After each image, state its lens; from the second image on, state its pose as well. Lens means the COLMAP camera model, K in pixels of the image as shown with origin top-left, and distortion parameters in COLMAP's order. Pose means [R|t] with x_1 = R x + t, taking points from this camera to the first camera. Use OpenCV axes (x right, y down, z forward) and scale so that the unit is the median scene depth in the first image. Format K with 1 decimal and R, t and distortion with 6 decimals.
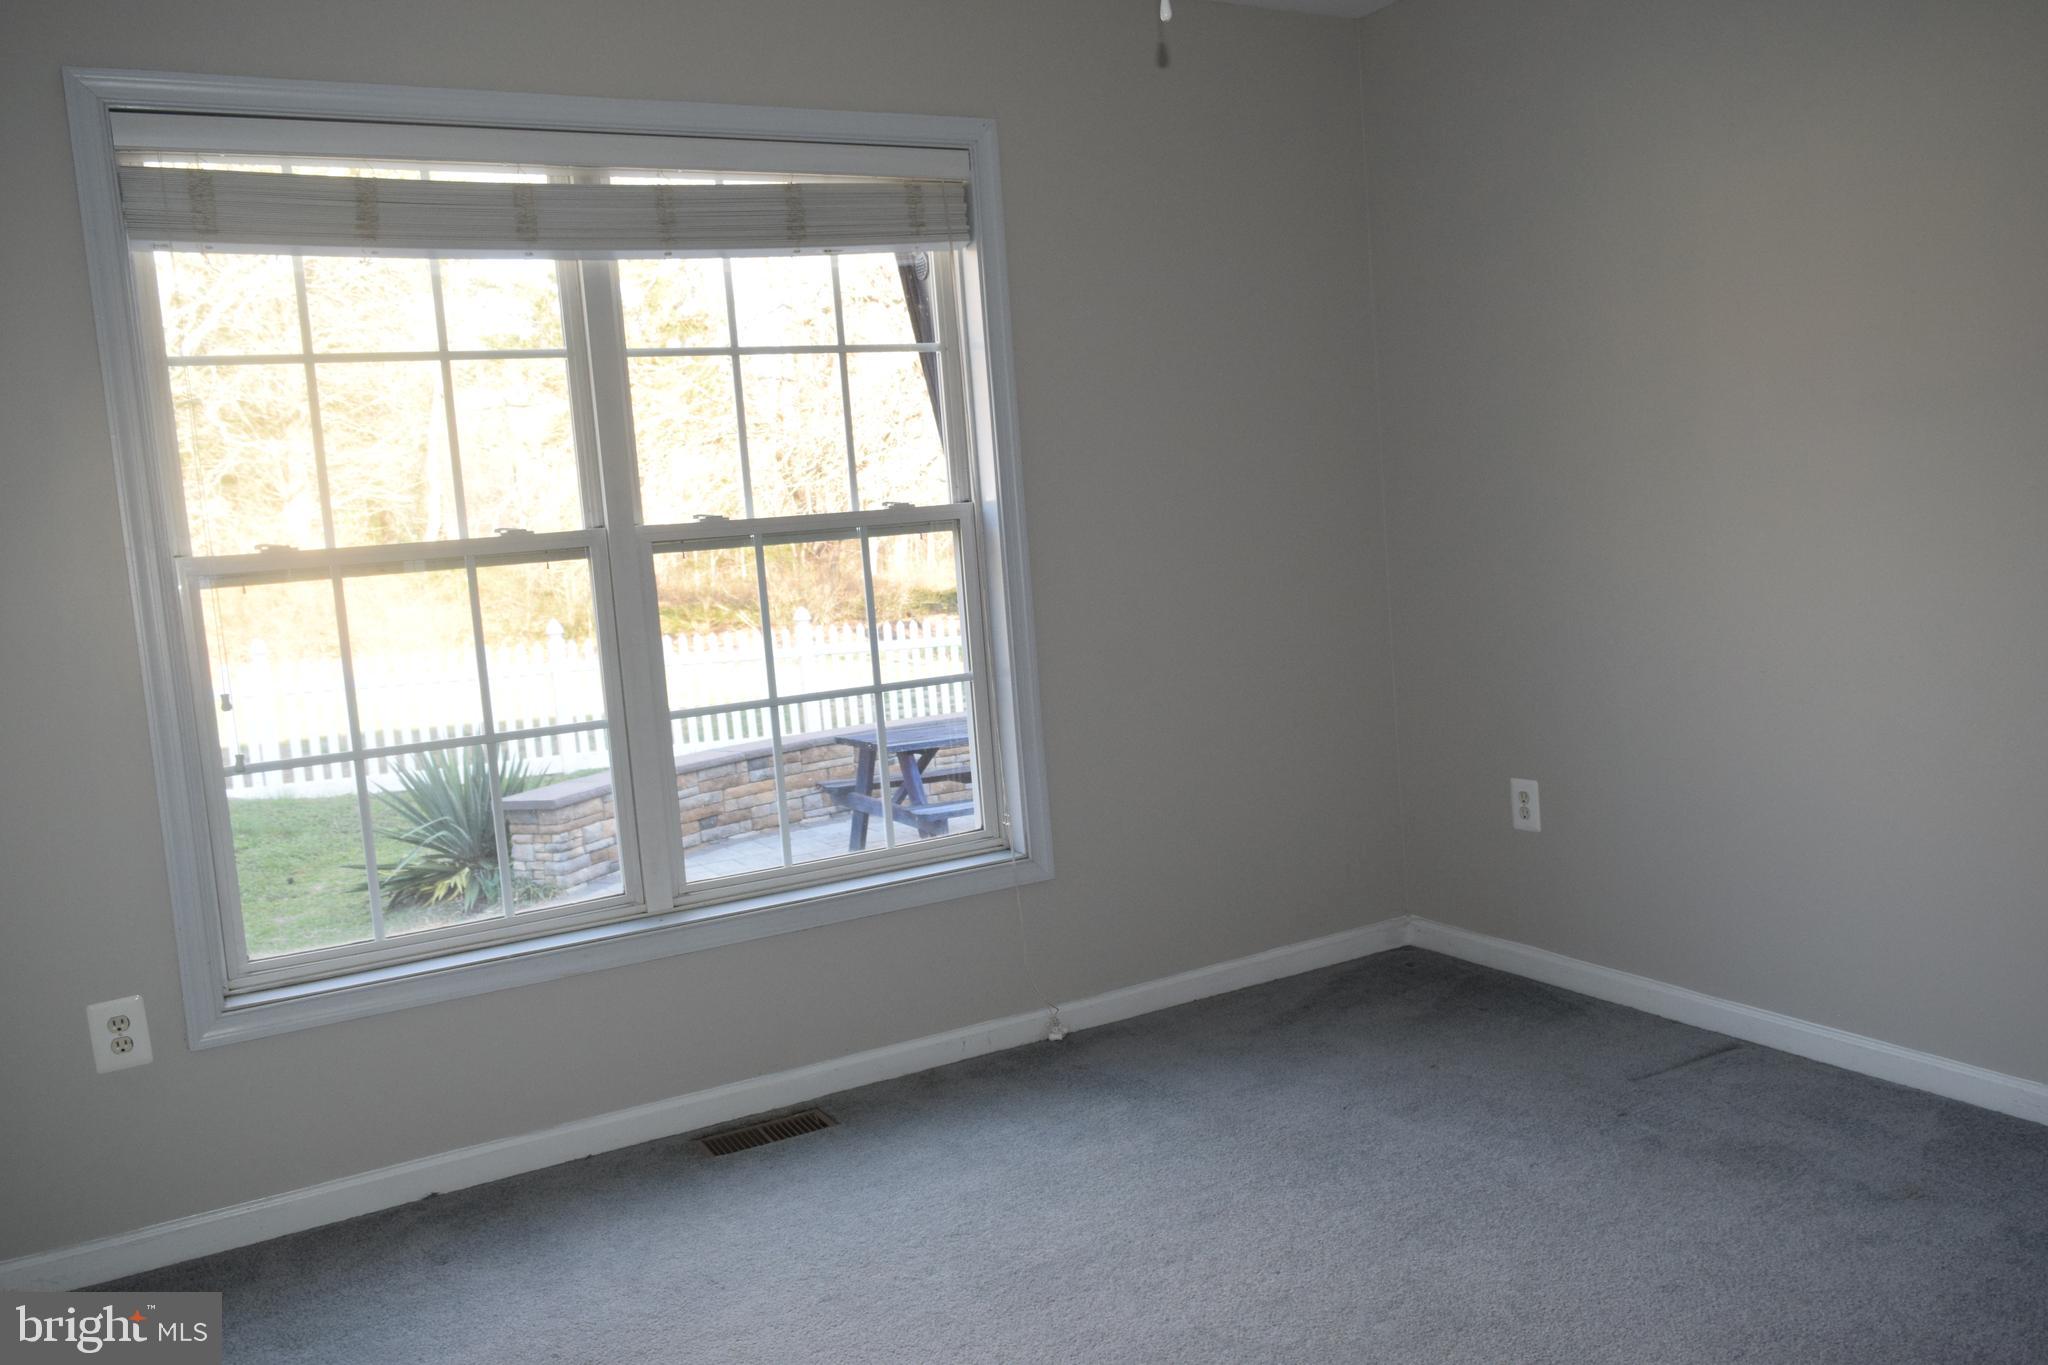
lens RADIAL K [[1578.4, 0, 1008.3], [0, 1578.4, 679.0], [0, 0, 1]] dist [-0.016710, 0.006601]
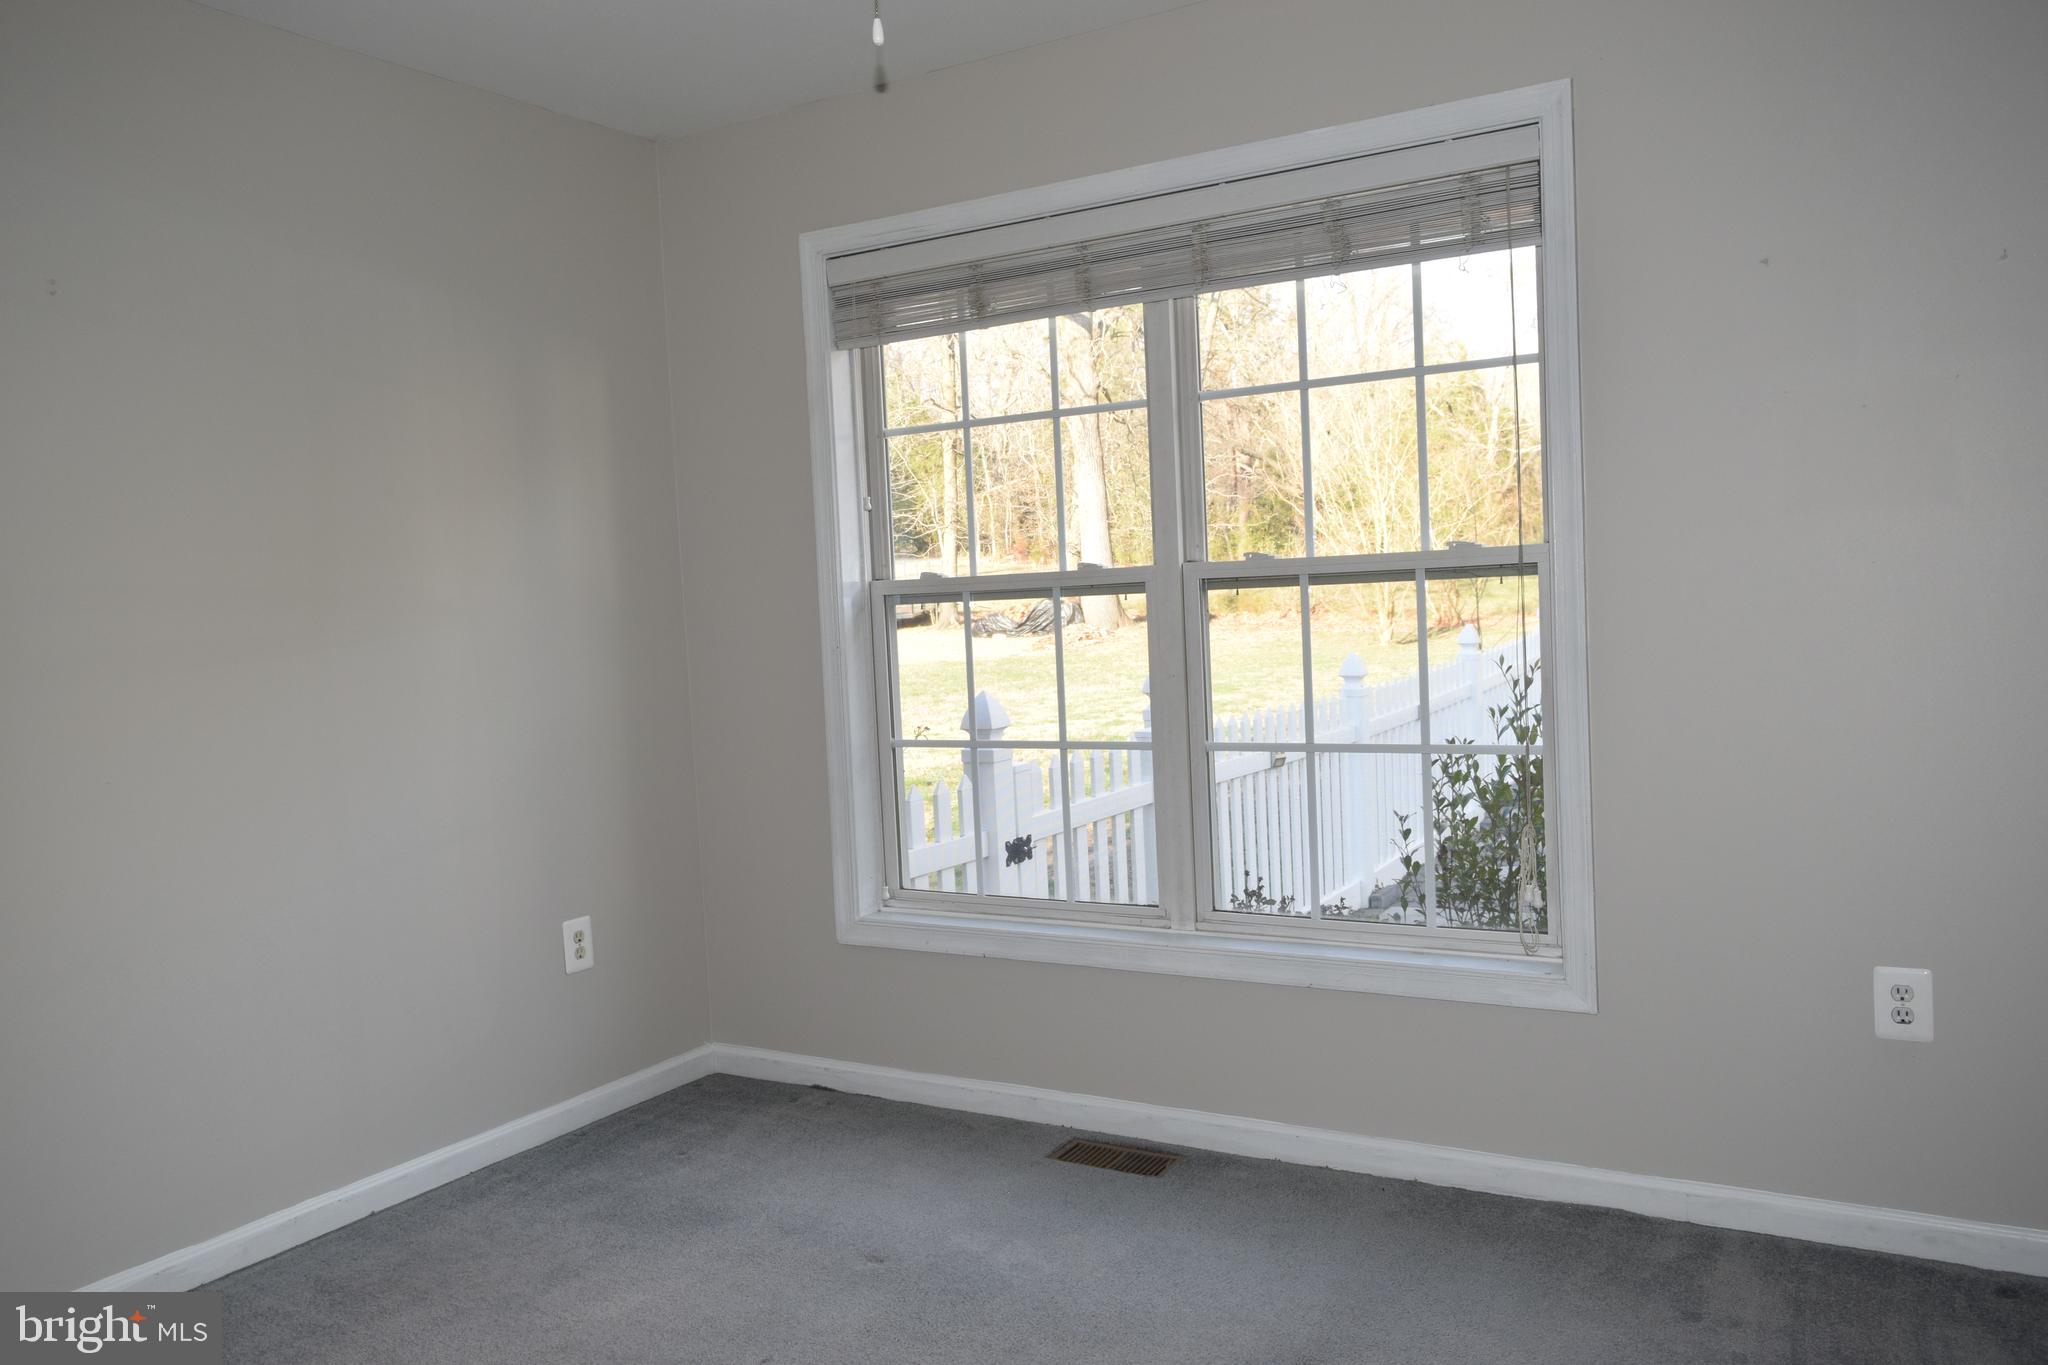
lens RADIAL K [[1578.4, 0, 1002.1], [0, 1578.4, 679.6], [0, 0, 1]] dist [-0.016710, 0.006601]
pose [[0.491458, 0.097578, -0.865418, 0.516570], [-0.080573, 0.994536, 0.066380, -0.067022], [0.867166, 0.037107, 0.496635, 0.316366]]
